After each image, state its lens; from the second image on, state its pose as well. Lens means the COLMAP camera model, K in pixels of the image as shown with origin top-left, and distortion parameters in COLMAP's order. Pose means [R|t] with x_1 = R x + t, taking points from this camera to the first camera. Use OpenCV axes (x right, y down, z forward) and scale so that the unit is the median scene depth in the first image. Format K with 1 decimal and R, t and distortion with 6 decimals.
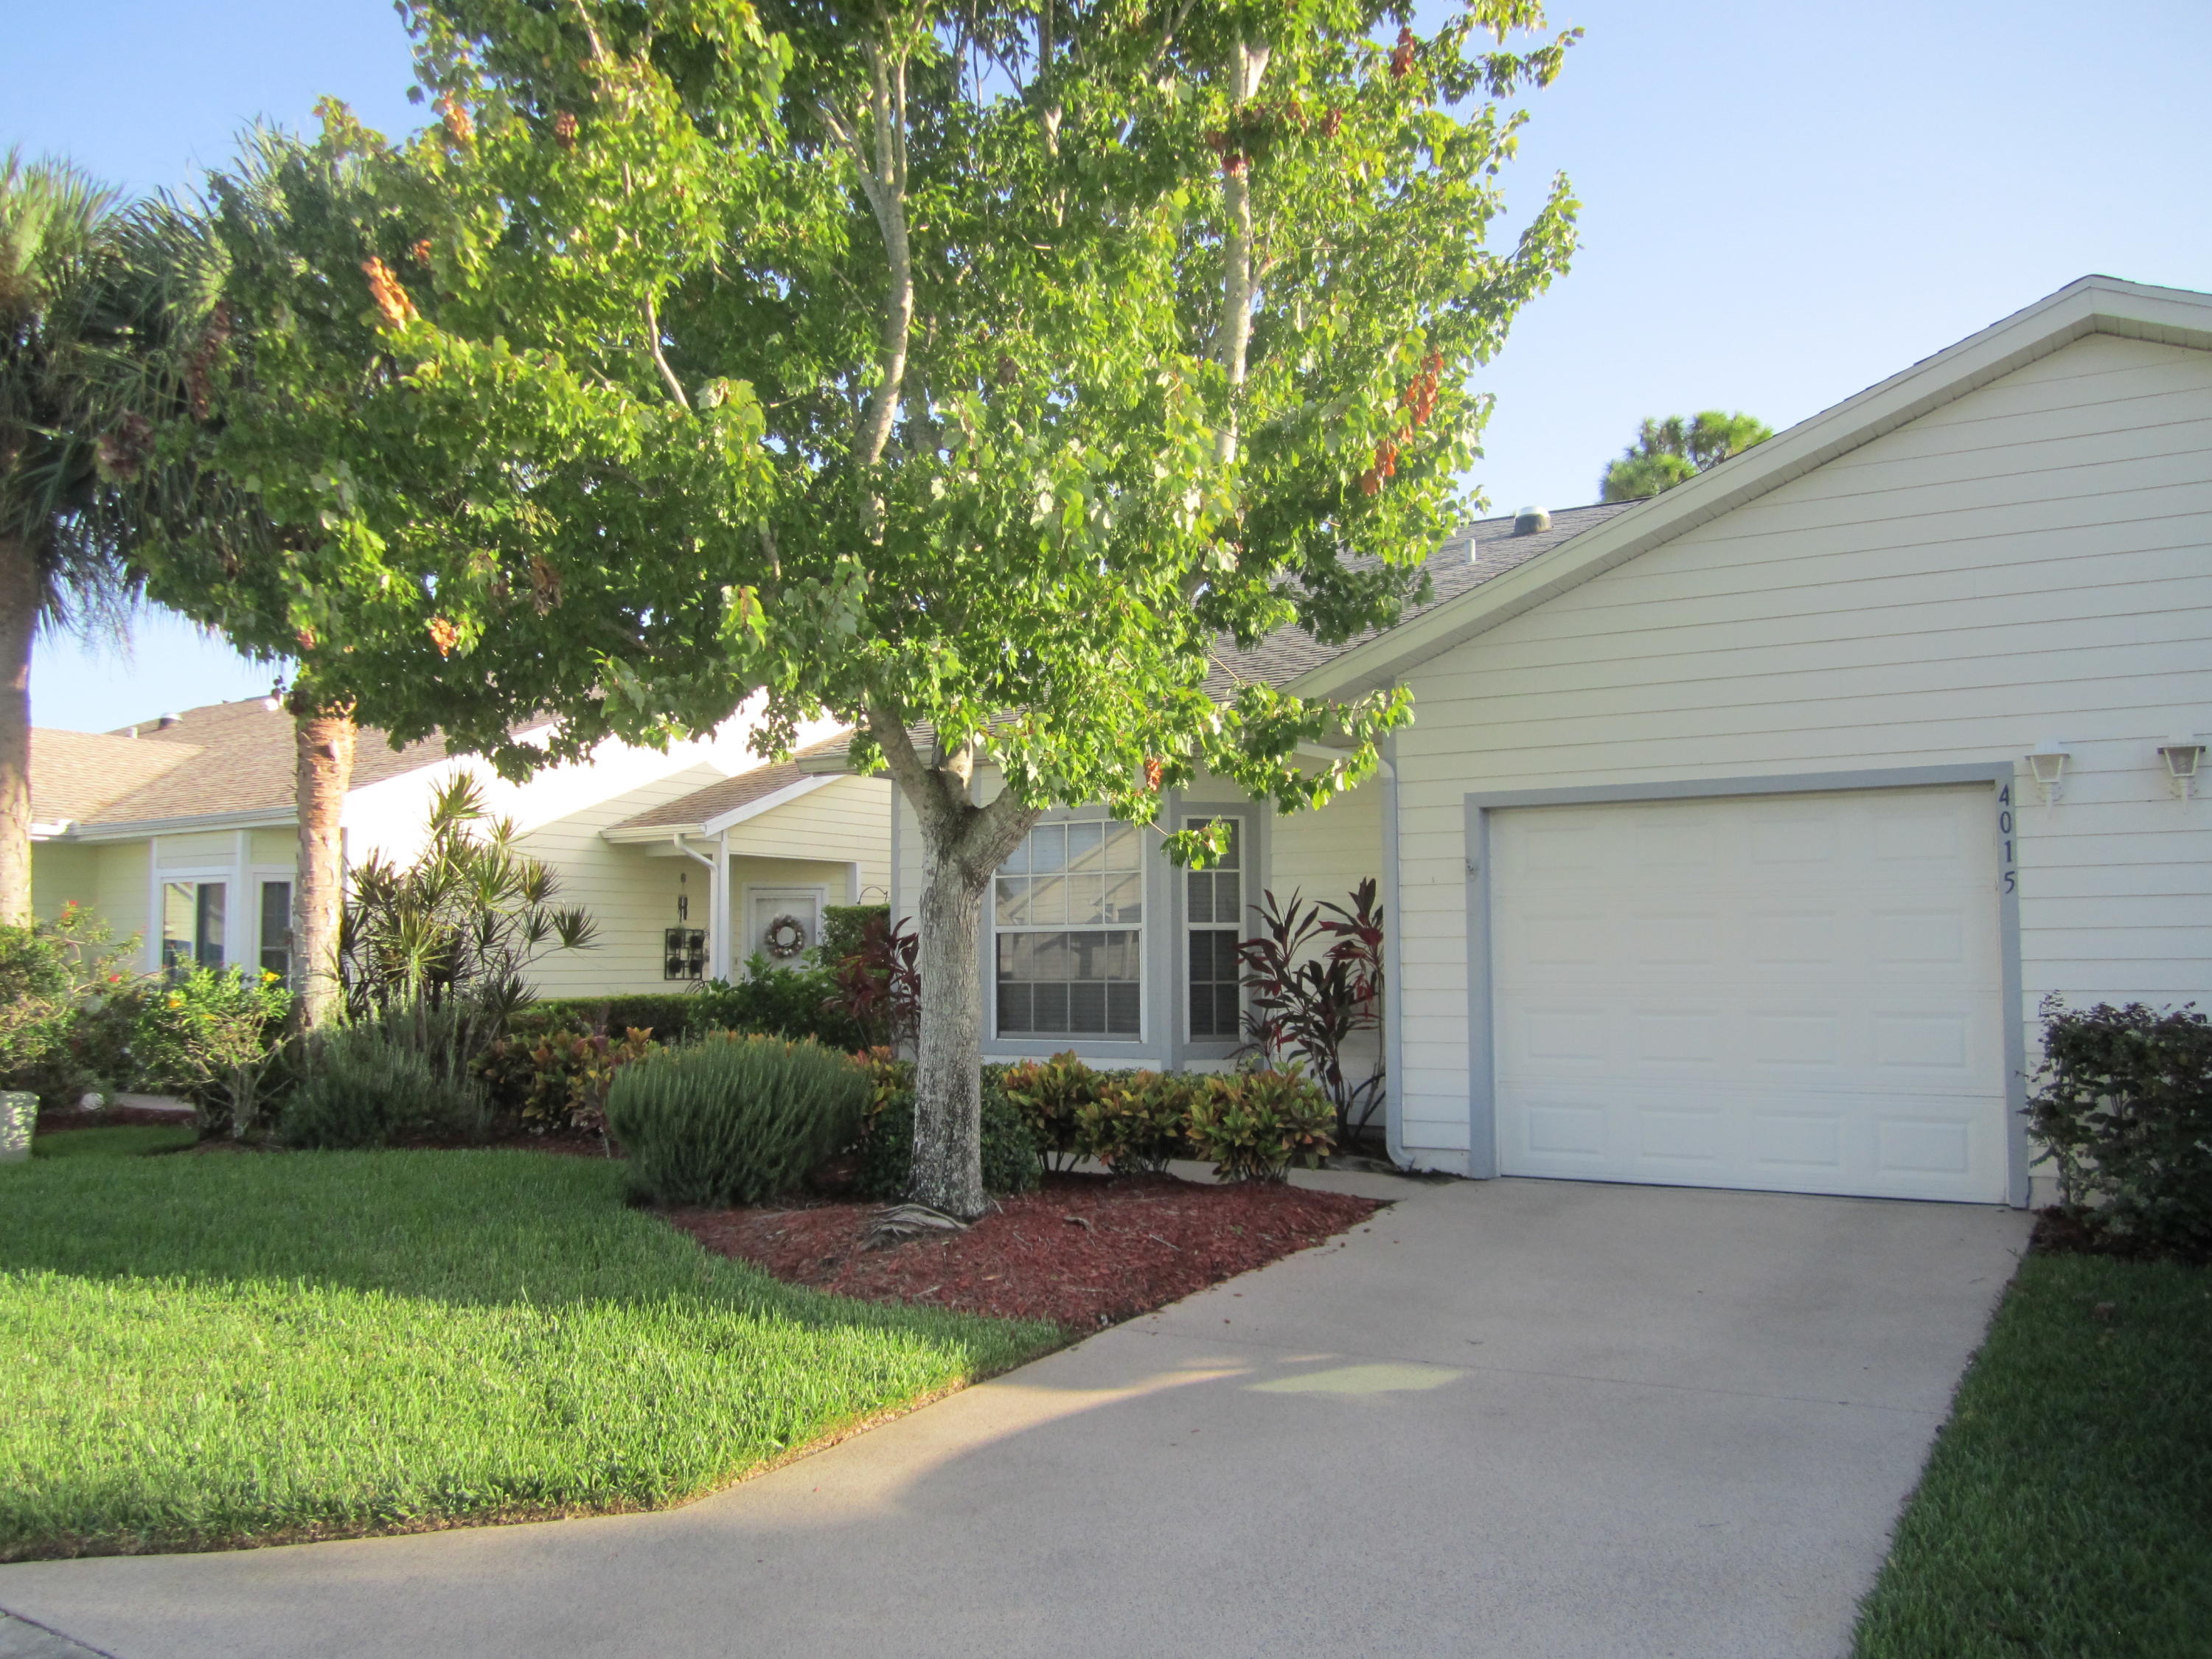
lens RADIAL K [[1803.1, 0, 1106.0], [0, 1803.1, 829.5], [0, 0, 1]] dist [0.007708, 0.001809]
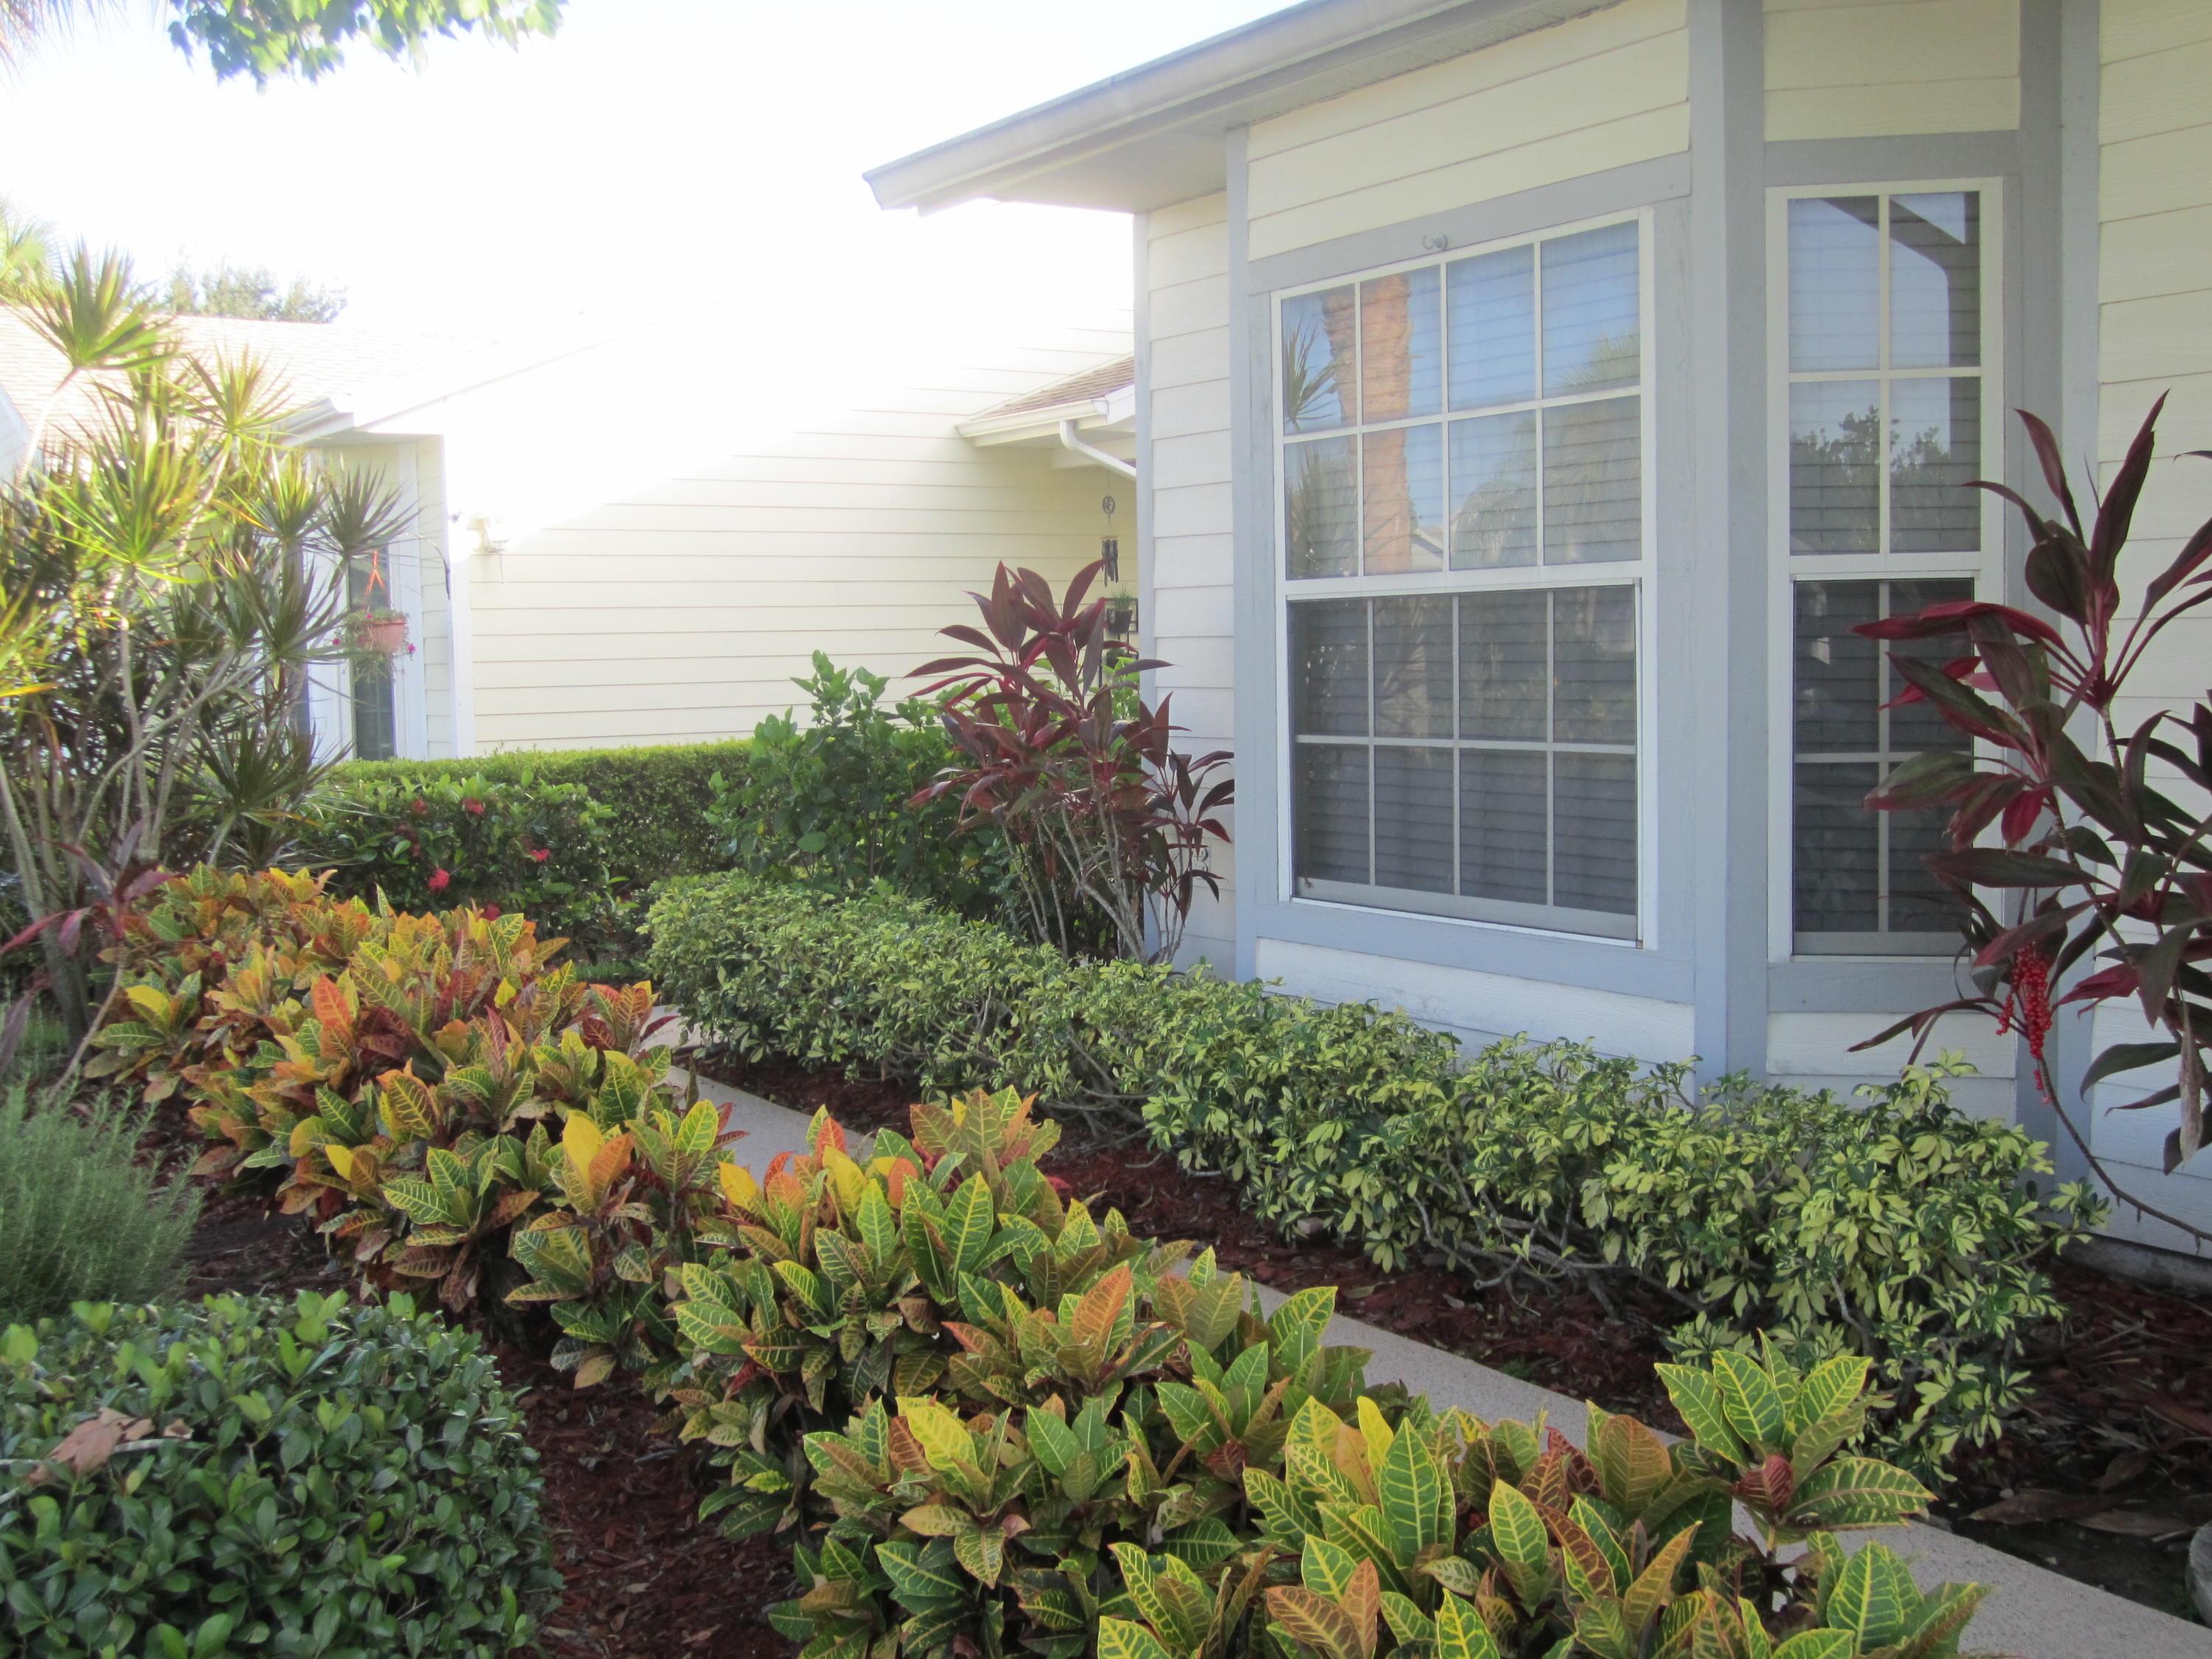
lens RADIAL K [[2290.4, 0, 1106.0], [0, 2290.4, 829.5], [0, 0, 1]] dist [0.005059, 0.003807]
pose [[0.905469, 0.021217, -0.423882, 0.104441], [0.046288, 0.987855, 0.148323, 0.035296], [0.421881, -0.153923, 0.893490, 0.612298]]
